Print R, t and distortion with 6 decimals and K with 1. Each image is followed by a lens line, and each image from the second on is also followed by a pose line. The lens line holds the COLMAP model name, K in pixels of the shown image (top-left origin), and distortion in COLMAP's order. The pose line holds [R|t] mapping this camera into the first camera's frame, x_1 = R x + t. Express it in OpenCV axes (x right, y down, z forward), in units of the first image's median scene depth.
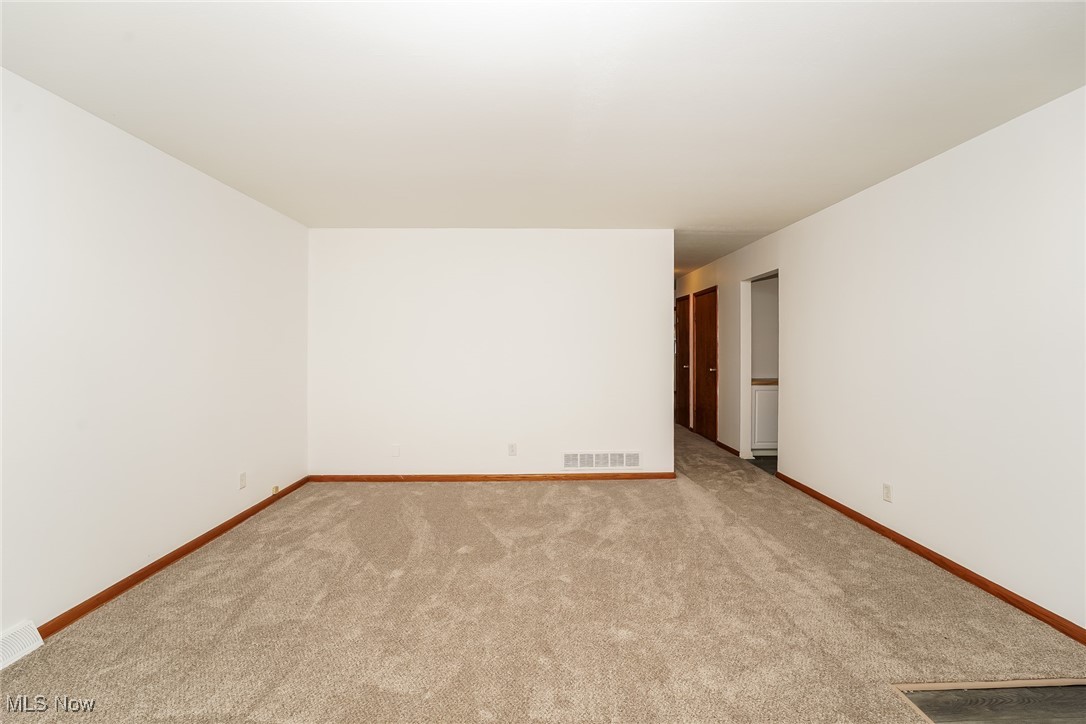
lens RADIAL K [[447.4, 0, 545.3], [0, 447.4, 345.1], [0, 0, 1]] dist [-0.020668, 0.001879]
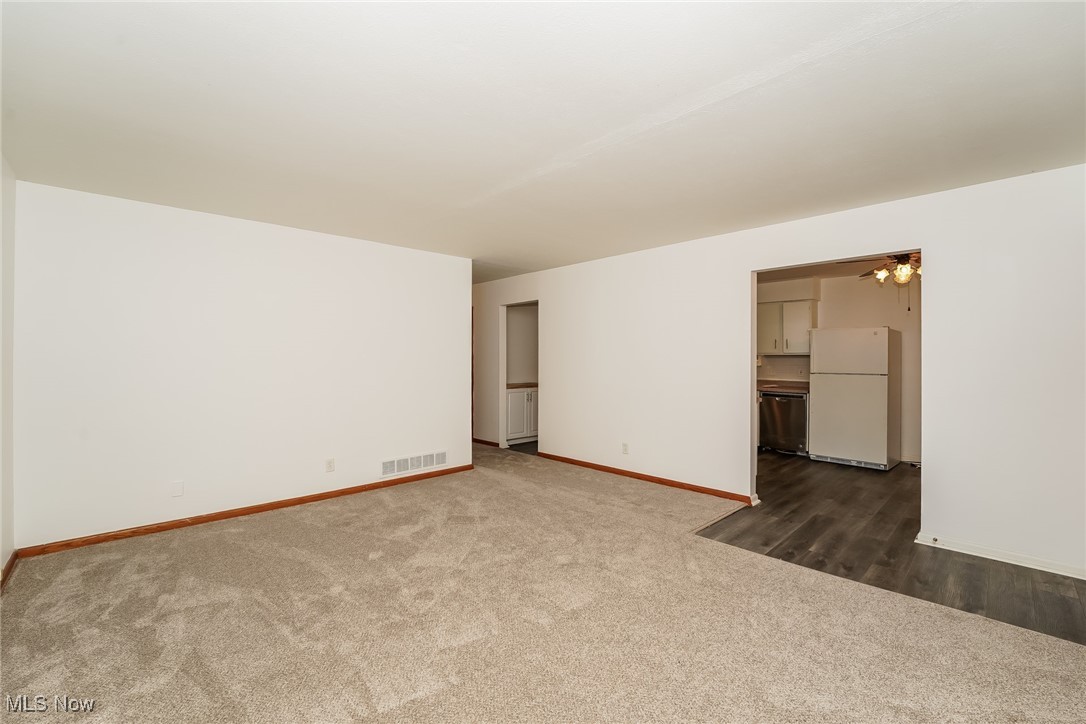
lens RADIAL K [[447.4, 0, 541.6], [0, 447.4, 360.7], [0, 0, 1]] dist [-0.020668, 0.001879]
pose [[0.750237, -0.003016, 0.661163, -0.366453], [-0.000534, 0.999987, 0.005167, 0.004046], [-0.661169, -0.004230, 0.750225, -0.013235]]
